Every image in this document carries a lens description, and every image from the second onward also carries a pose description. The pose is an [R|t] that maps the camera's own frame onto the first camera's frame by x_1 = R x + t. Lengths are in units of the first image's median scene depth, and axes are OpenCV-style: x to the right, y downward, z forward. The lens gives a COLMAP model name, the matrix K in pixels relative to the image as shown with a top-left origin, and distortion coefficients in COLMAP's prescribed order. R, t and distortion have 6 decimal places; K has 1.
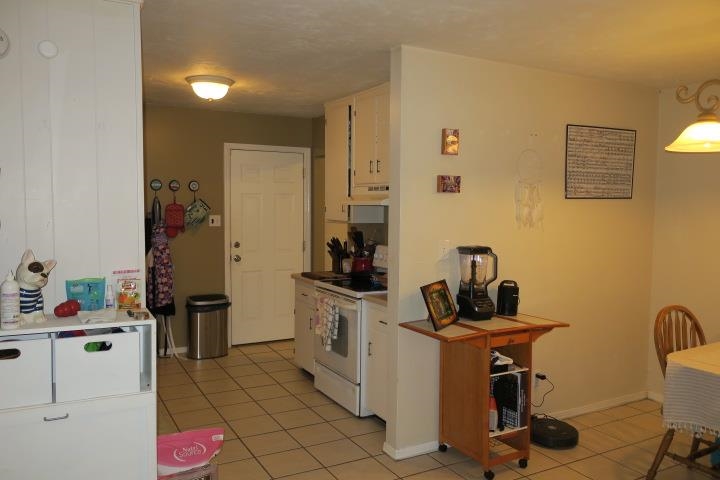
lens RADIAL K [[567.4, 0, 360.5], [0, 567.4, 240.1], [0, 0, 1]] dist [-0.025498, 0.030519]
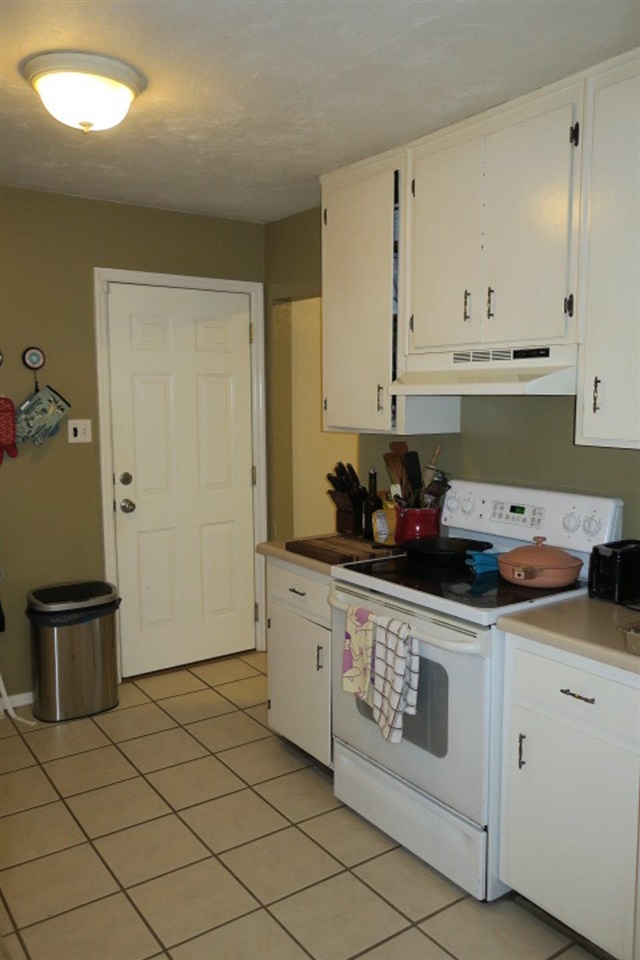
lens RADIAL K [[756.5, 0, 318.3], [0, 756.5, 486.5], [0, 0, 1]] dist [-0.025498, 0.030519]
pose [[0.994151, -0.025070, 0.105048, -0.142161], [0.018729, 0.997967, 0.060920, -0.025780], [-0.106361, -0.058596, 0.992599, 0.386575]]
